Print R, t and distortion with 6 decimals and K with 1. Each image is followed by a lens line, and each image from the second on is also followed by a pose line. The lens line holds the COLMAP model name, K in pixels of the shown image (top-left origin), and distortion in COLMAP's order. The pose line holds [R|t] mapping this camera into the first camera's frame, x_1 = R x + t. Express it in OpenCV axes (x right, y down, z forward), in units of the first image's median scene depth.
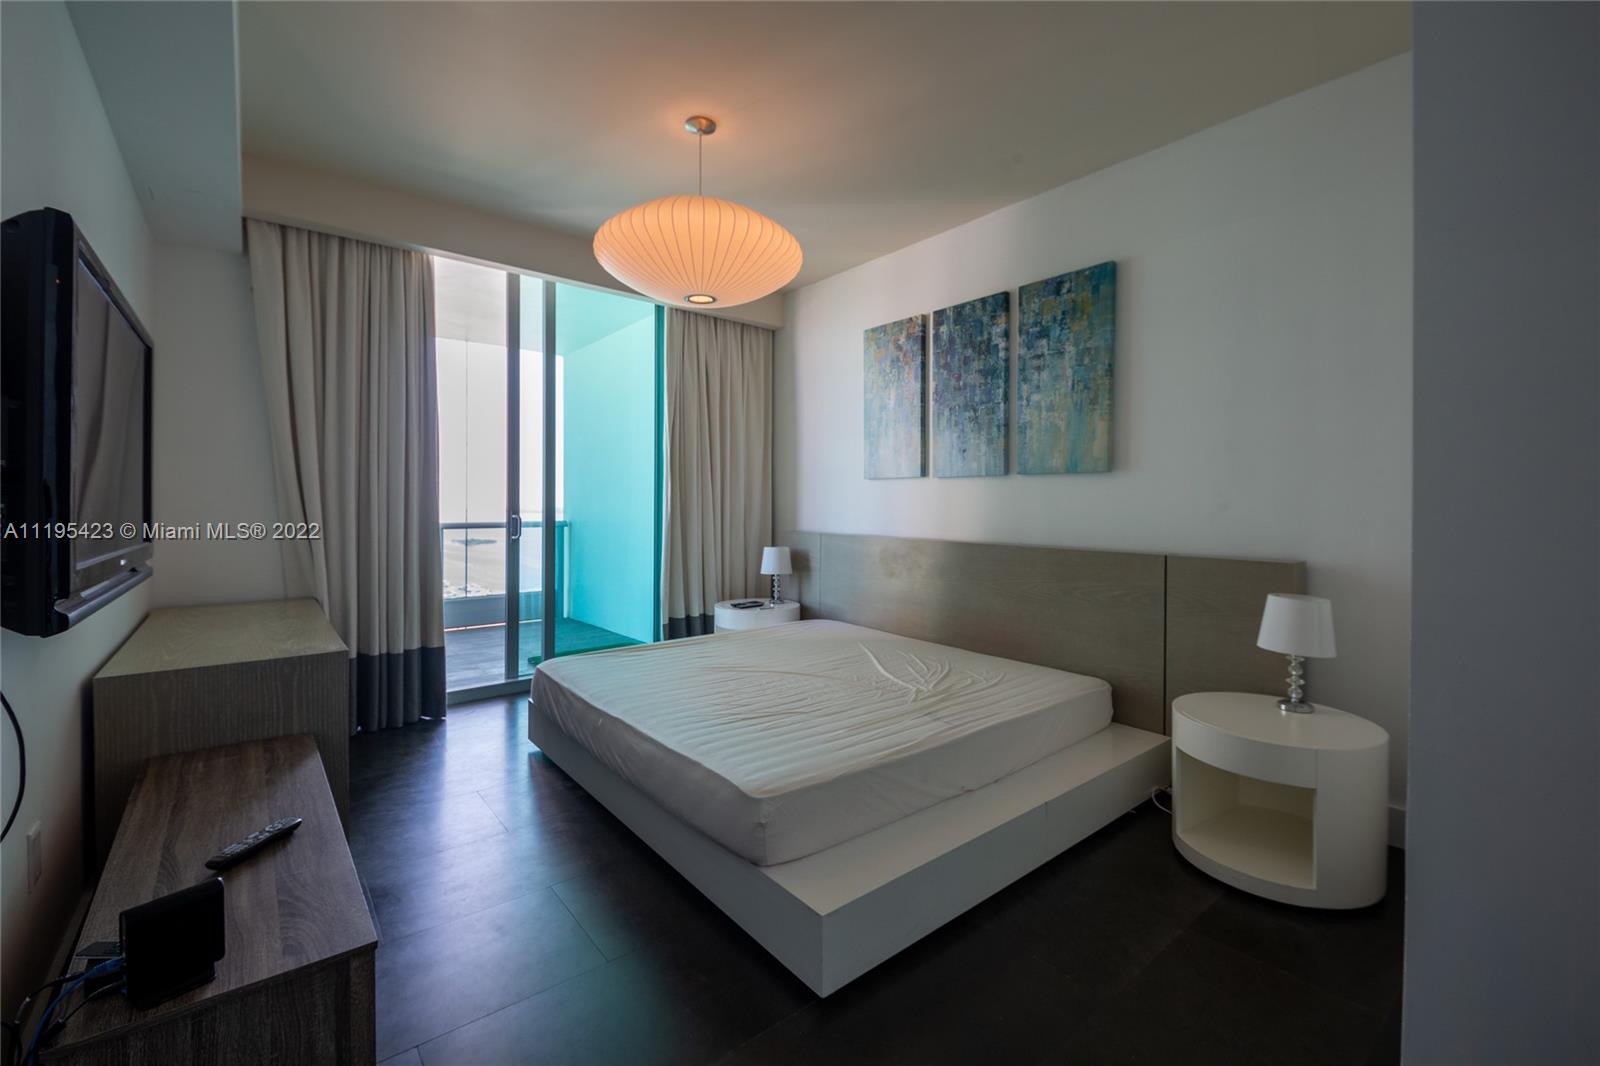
lens RADIAL K [[677.4, 0, 800.6], [0, 677.4, 517.4], [0, 0, 1]] dist [0.009778, -0.011130]
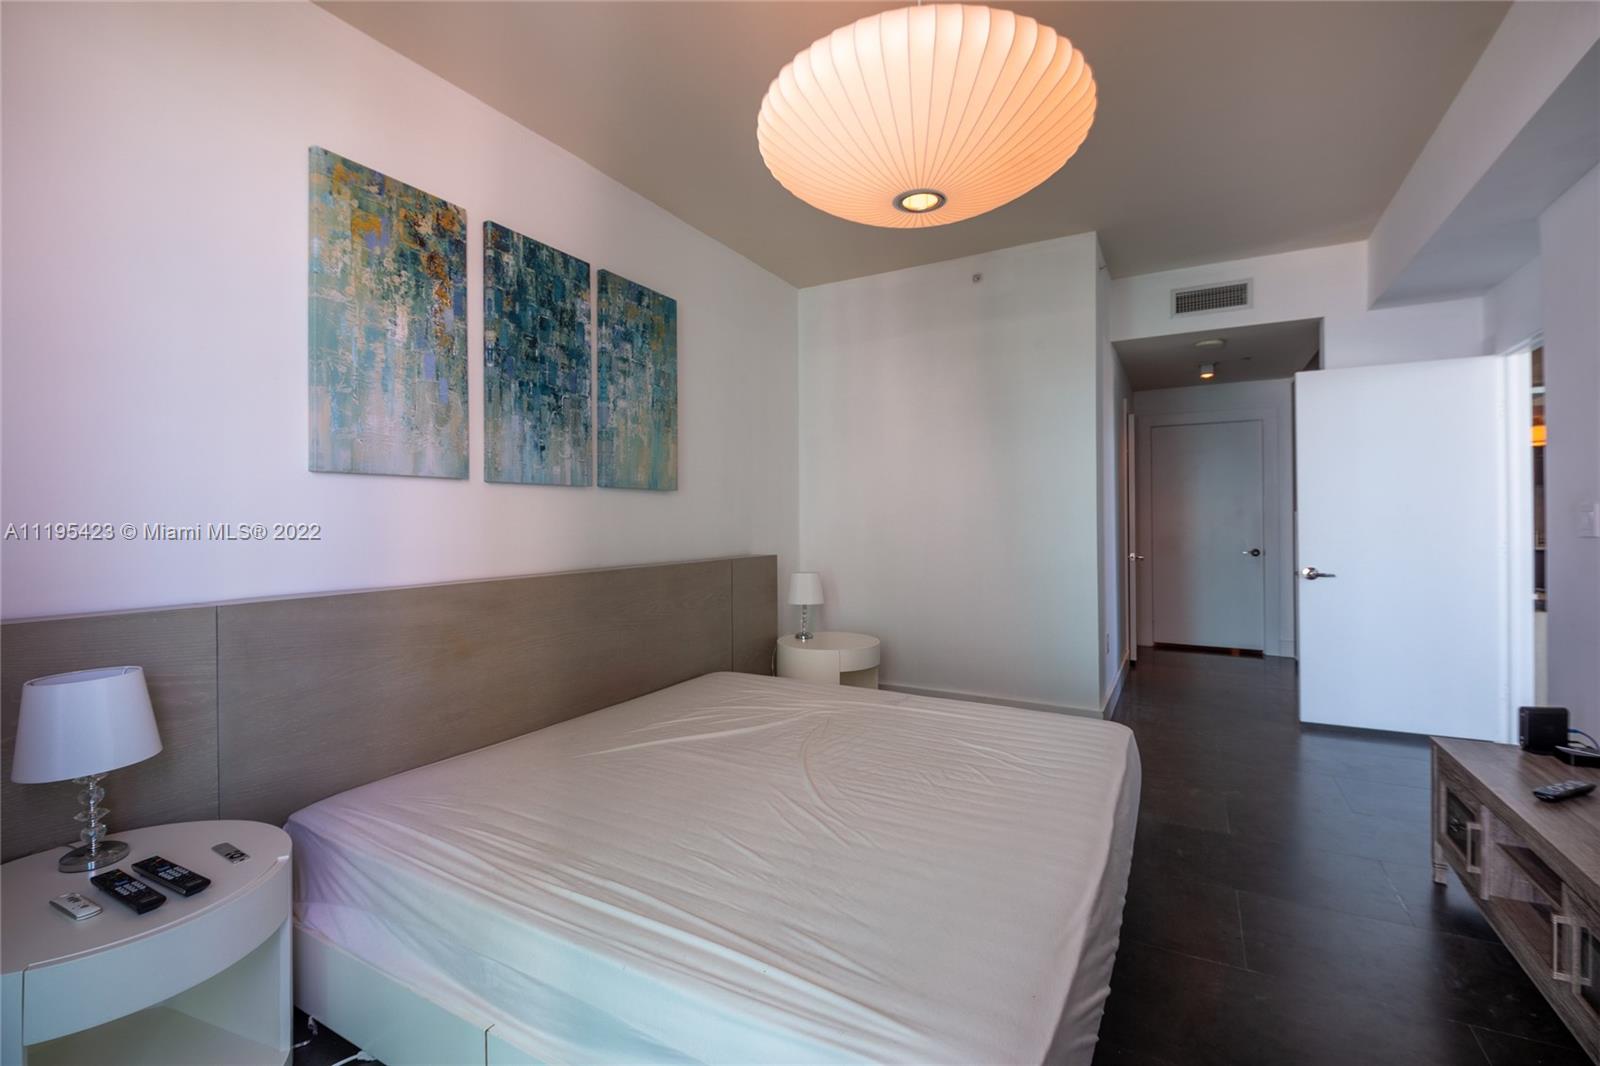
lens RADIAL K [[677.4, 0, 799.2], [0, 677.4, 520.2], [0, 0, 1]] dist [0.009778, -0.011130]
pose [[-0.380709, -0.007092, 0.924668, -0.546647], [0.021398, 0.999635, 0.016477, -0.028658], [-0.924447, 0.026059, -0.380418, 1.057140]]
